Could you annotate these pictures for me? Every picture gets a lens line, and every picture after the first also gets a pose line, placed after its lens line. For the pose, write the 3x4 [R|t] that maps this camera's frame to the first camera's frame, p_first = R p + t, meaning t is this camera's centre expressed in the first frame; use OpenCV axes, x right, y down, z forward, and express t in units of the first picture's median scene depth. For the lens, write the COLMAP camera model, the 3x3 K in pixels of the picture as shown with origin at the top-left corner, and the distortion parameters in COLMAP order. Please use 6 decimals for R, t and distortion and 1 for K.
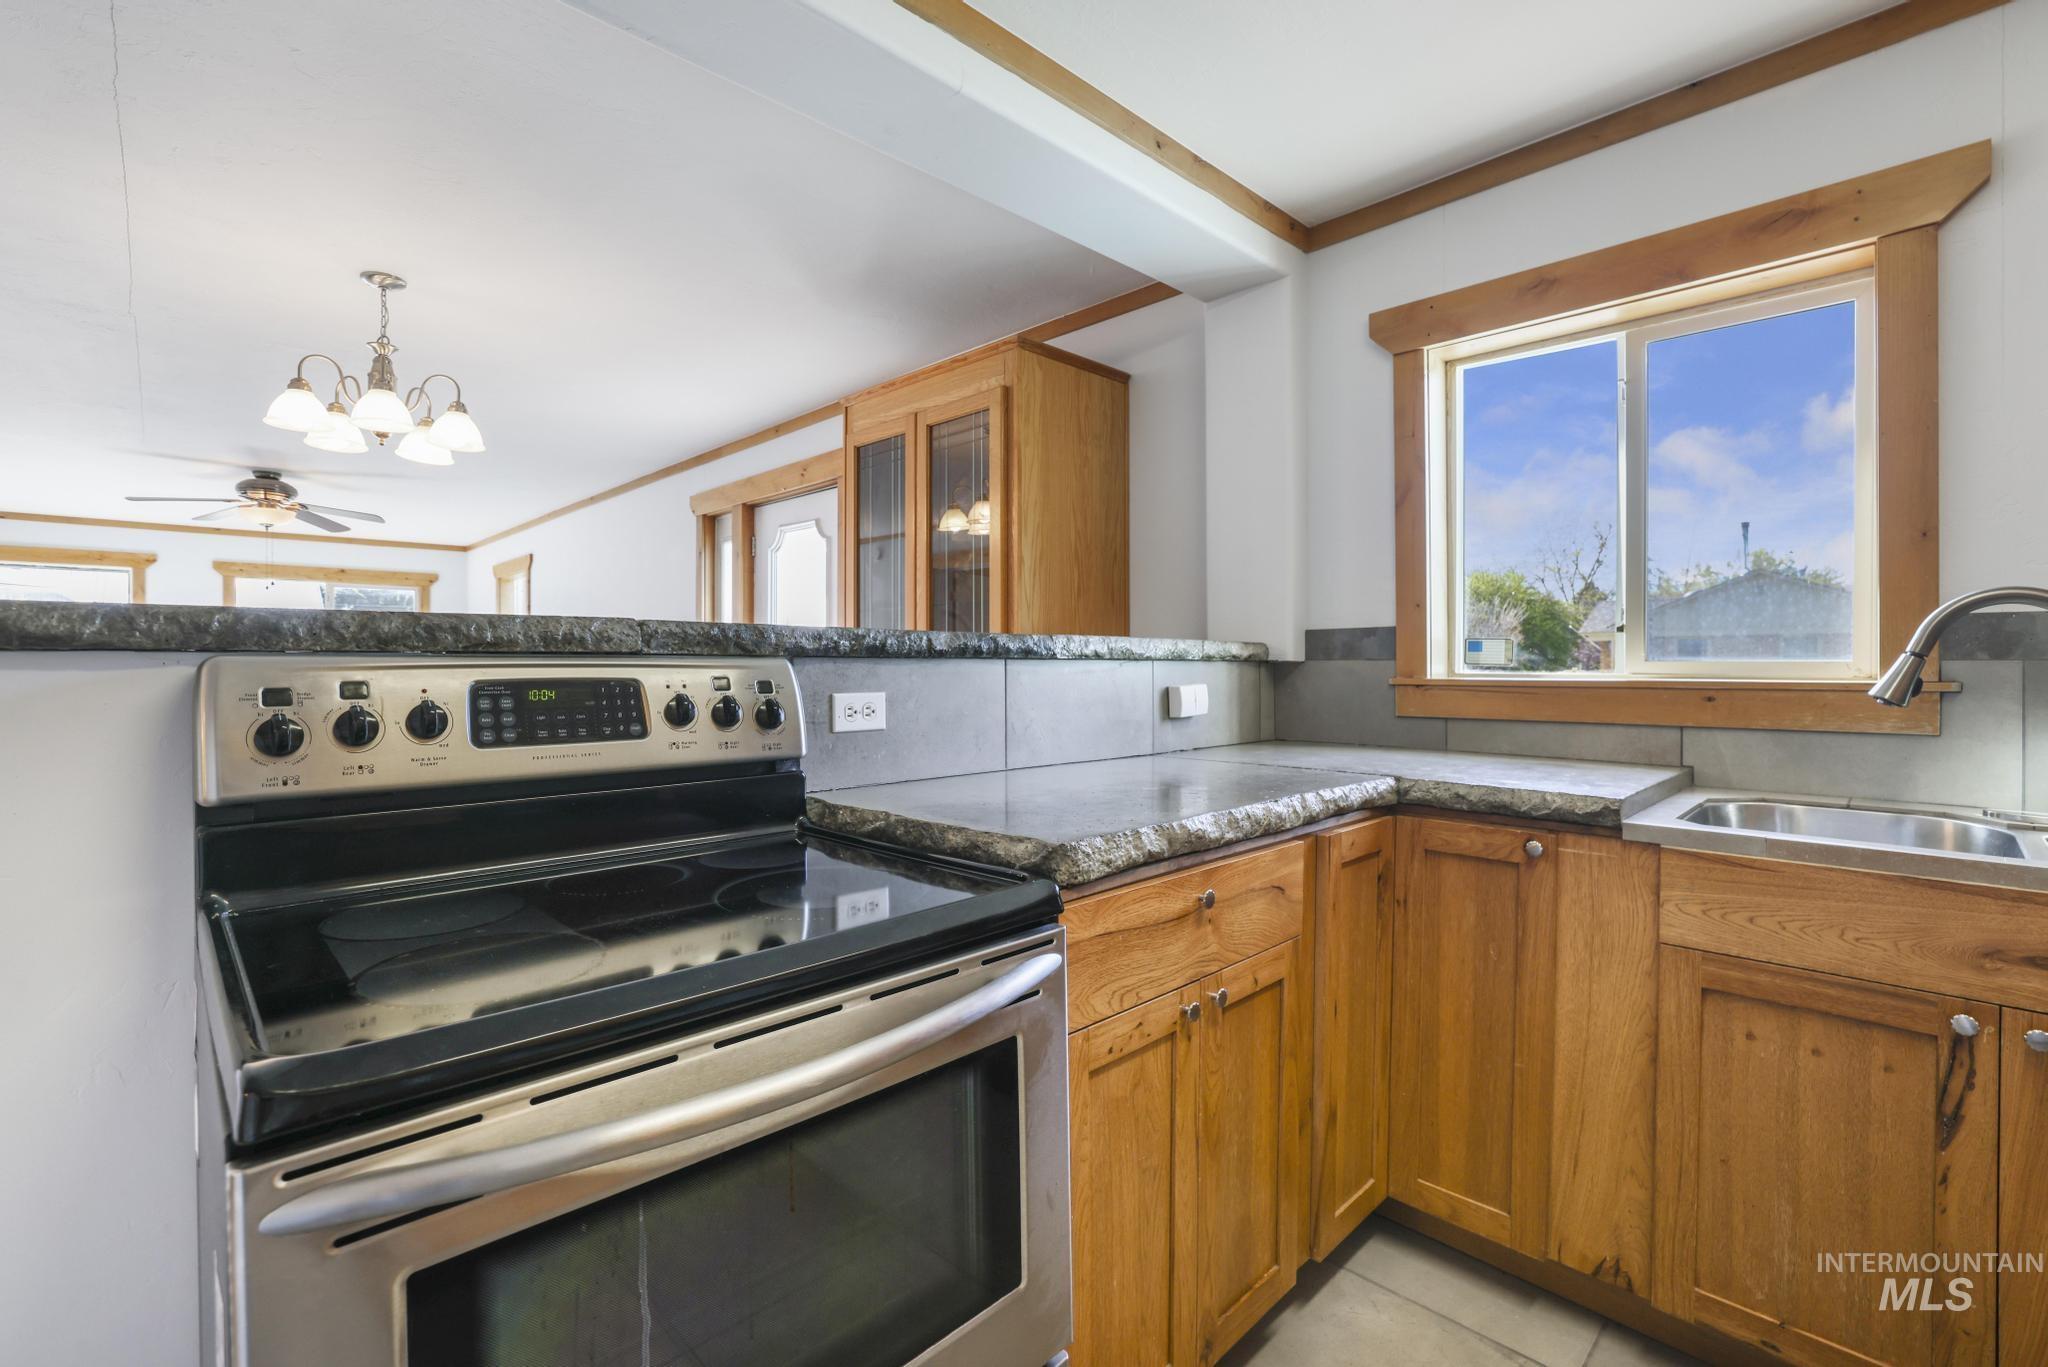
lens RADIAL K [[901.5, 0, 998.3], [0, 901.5, 672.7], [0, 0, 1]] dist [-0.043235, 0.014529]
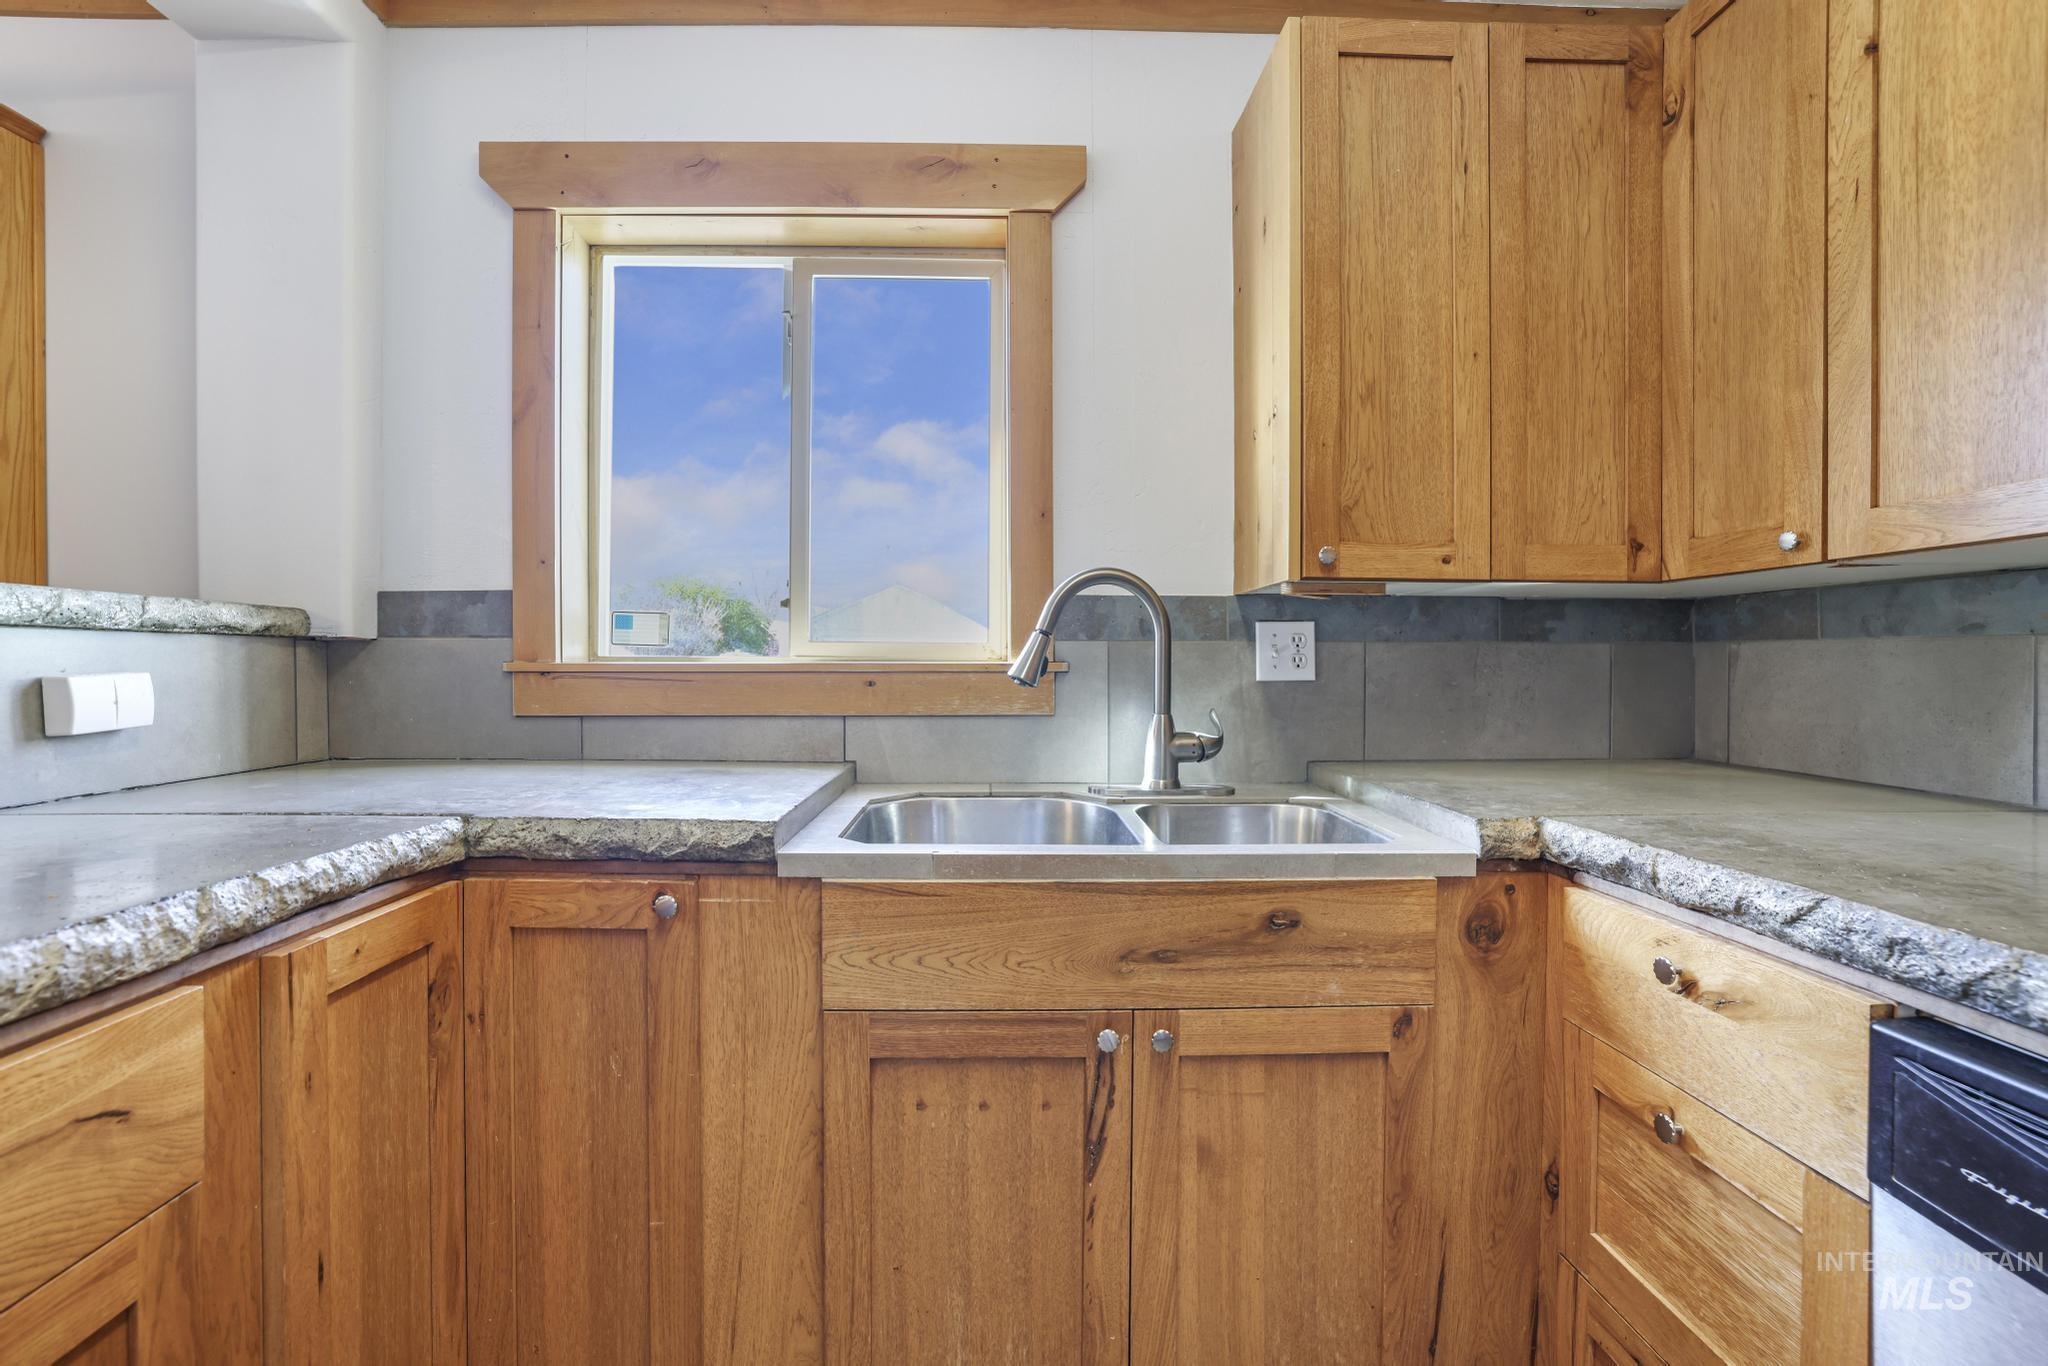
lens RADIAL K [[901.5, 0, 998.3], [0, 901.5, 672.2], [0, 0, 1]] dist [-0.043235, 0.014529]
pose [[0.677827, -0.005958, 0.735197, 0.275474], [0.003798, 0.999982, 0.004602, 0.017701], [-0.735212, -0.000327, 0.677837, 0.352072]]
